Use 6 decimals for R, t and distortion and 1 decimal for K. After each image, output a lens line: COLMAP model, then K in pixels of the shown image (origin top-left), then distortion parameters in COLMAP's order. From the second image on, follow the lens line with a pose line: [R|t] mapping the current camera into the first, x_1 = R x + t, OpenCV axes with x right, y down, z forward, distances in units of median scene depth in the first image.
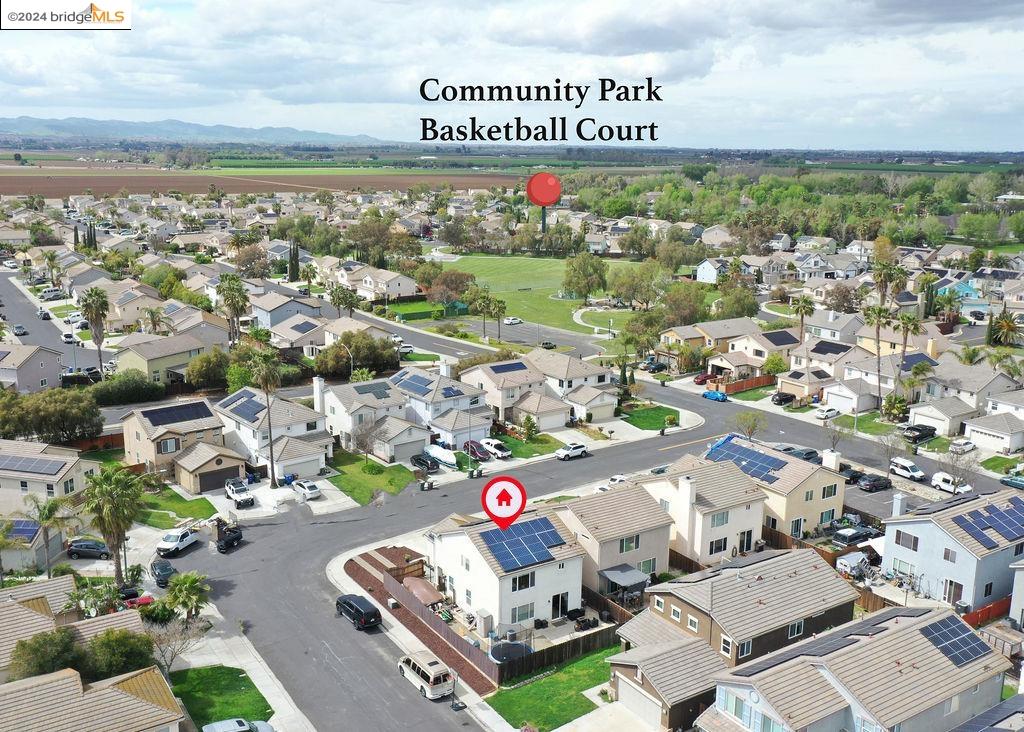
lens RADIAL K [[985.9, 0, 512.0], [0, 985.9, 366.0], [0, 0, 1]] dist [0.059736, -0.008128]
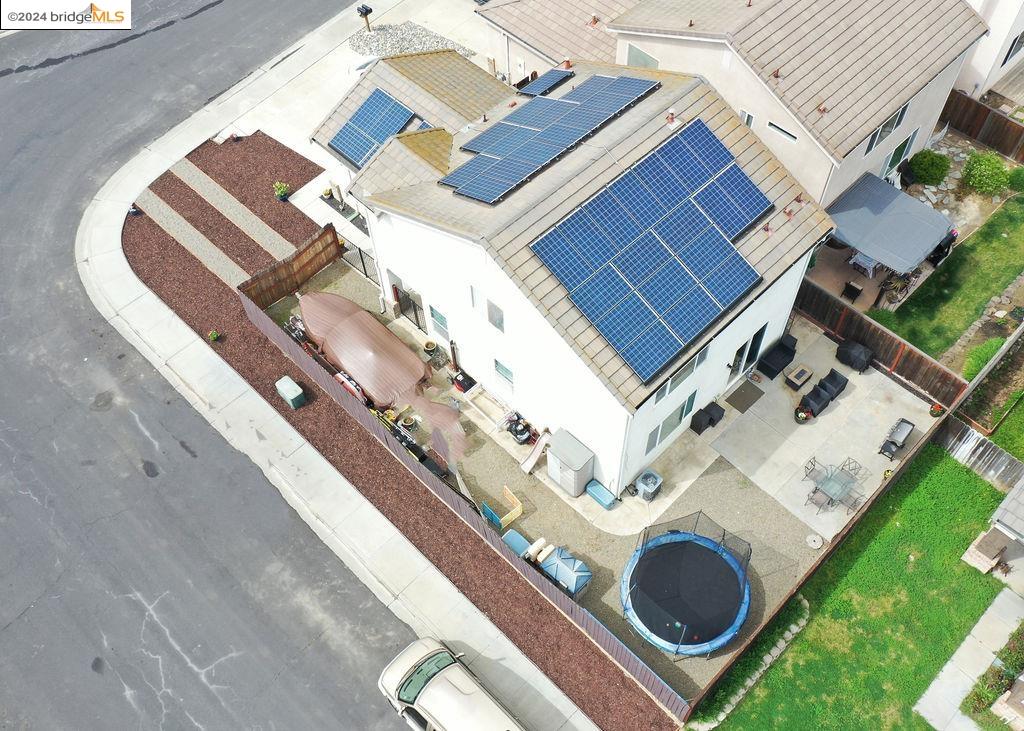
lens RADIAL K [[985.9, 0, 512.0], [0, 985.9, 365.5], [0, 0, 1]] dist [0.059736, -0.008128]
pose [[0.979277, -0.176238, 0.099783, -0.075154], [0.063996, 0.736726, 0.673156, -0.013676], [-0.192148, -0.652821, 0.732737, 0.721854]]
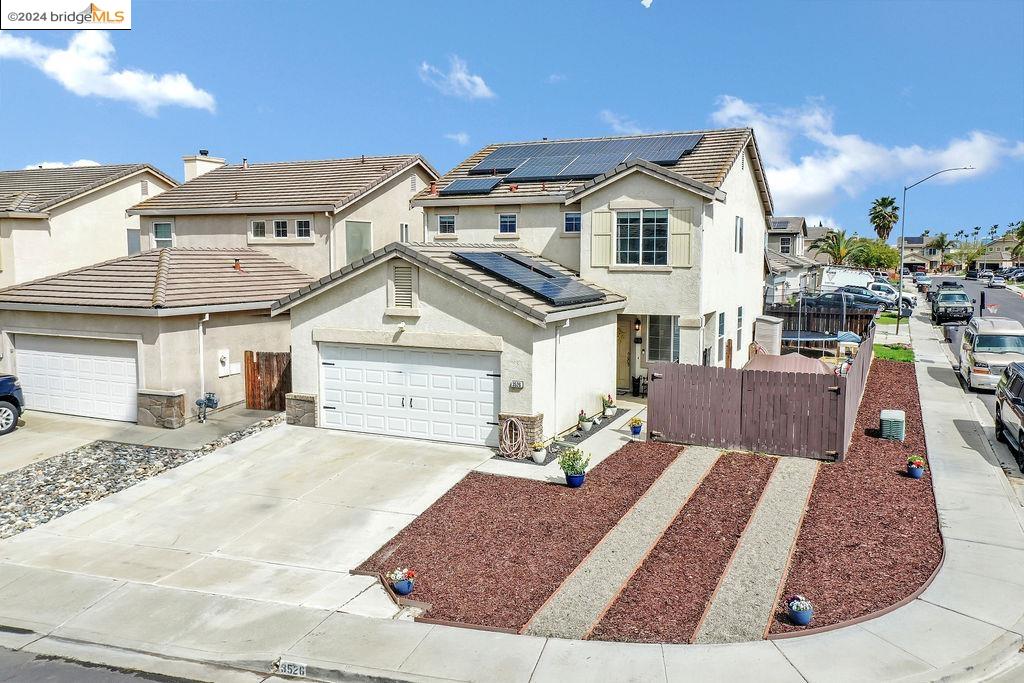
lens RADIAL K [[818.0, 0, 512.0], [0, 818.0, 341.5], [0, 0, 1]] dist [0.010616, 0.001736]
pose [[-0.526233, -0.101058, 0.844314, -0.254687], [0.179155, 0.957450, 0.226260, 0.147462], [-0.831254, 0.270328, -0.485736, 1.194860]]
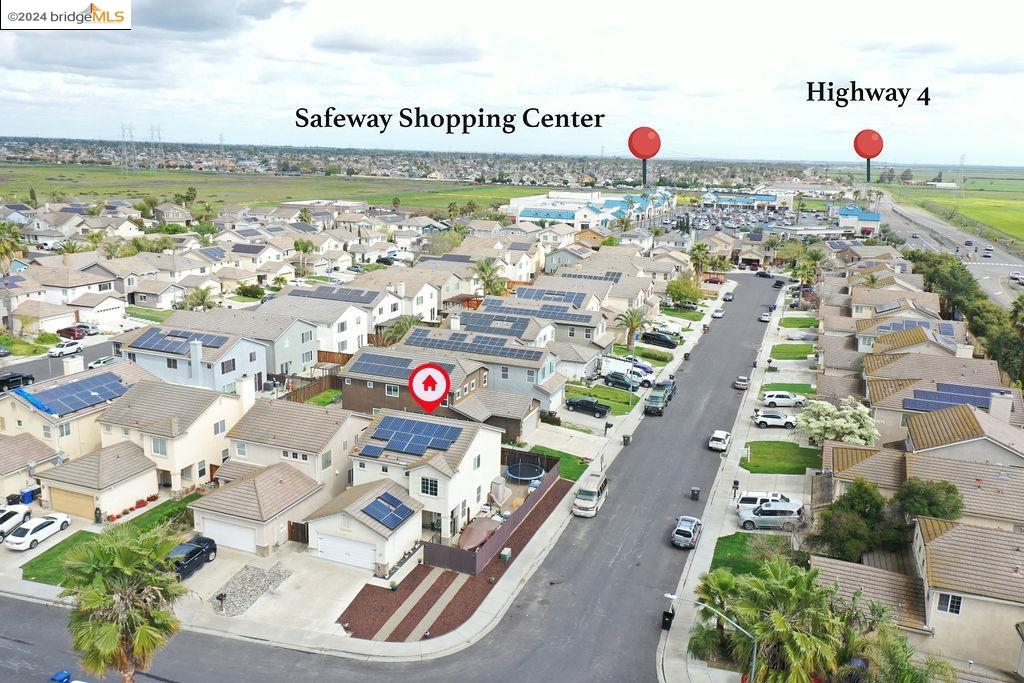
lens RADIAL K [[818.0, 0, 512.0], [0, 818.0, 341.5], [0, 0, 1]] dist [0.010616, 0.001736]
pose [[-0.585776, -0.218287, 0.780524, -0.628299], [0.144613, 0.919442, 0.365668, -0.180263], [-0.797467, 0.327073, -0.507020, 1.294797]]
